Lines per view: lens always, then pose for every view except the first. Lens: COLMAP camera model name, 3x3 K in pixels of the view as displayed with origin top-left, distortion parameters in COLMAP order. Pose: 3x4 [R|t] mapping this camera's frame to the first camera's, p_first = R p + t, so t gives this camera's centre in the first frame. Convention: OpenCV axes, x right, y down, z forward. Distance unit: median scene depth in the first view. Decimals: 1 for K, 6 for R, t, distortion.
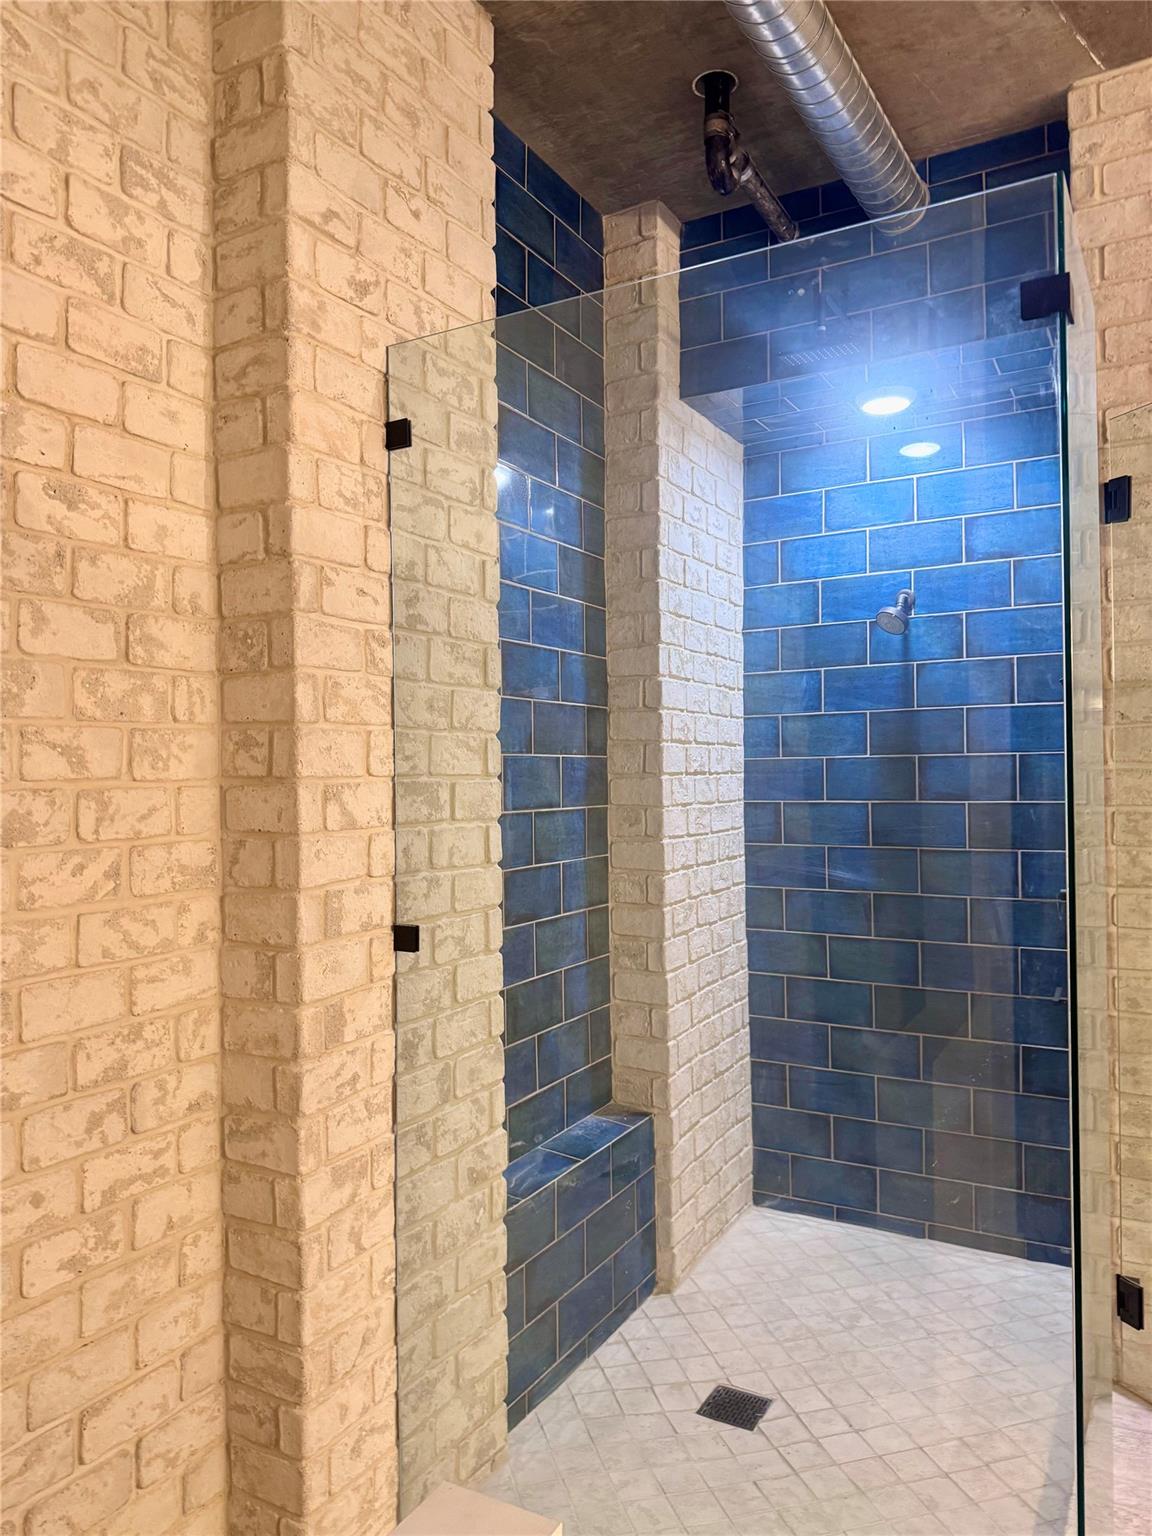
lens RADIAL K [[1073.5, 0, 576.0], [0, 1073.5, 768.0], [0, 0, 1]] dist [0.107325, -0.165546]
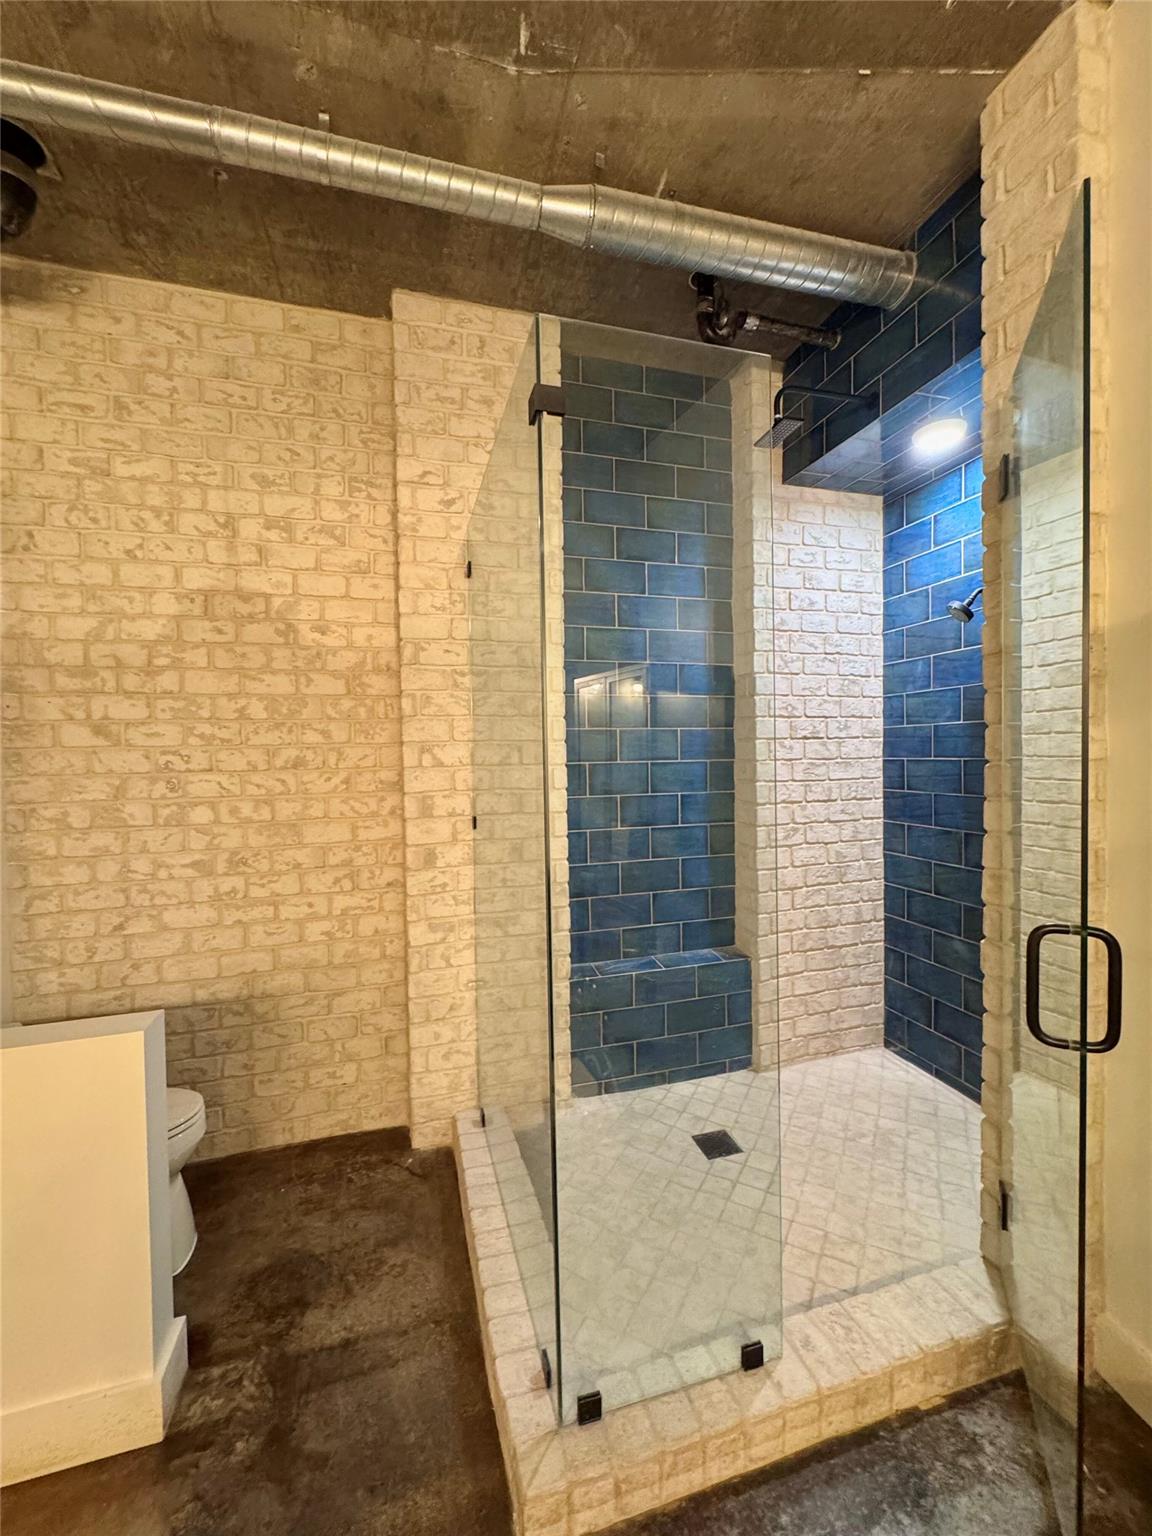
lens RADIAL K [[611.5, 0, 579.3], [0, 611.5, 766.0], [0, 0, 1]] dist [-0.001362, 0.000216]
pose [[0.719432, 0.014965, -0.694402, 0.846861], [0.011858, 0.999357, 0.033823, 0.019849], [0.694462, -0.032567, 0.718792, 0.355029]]
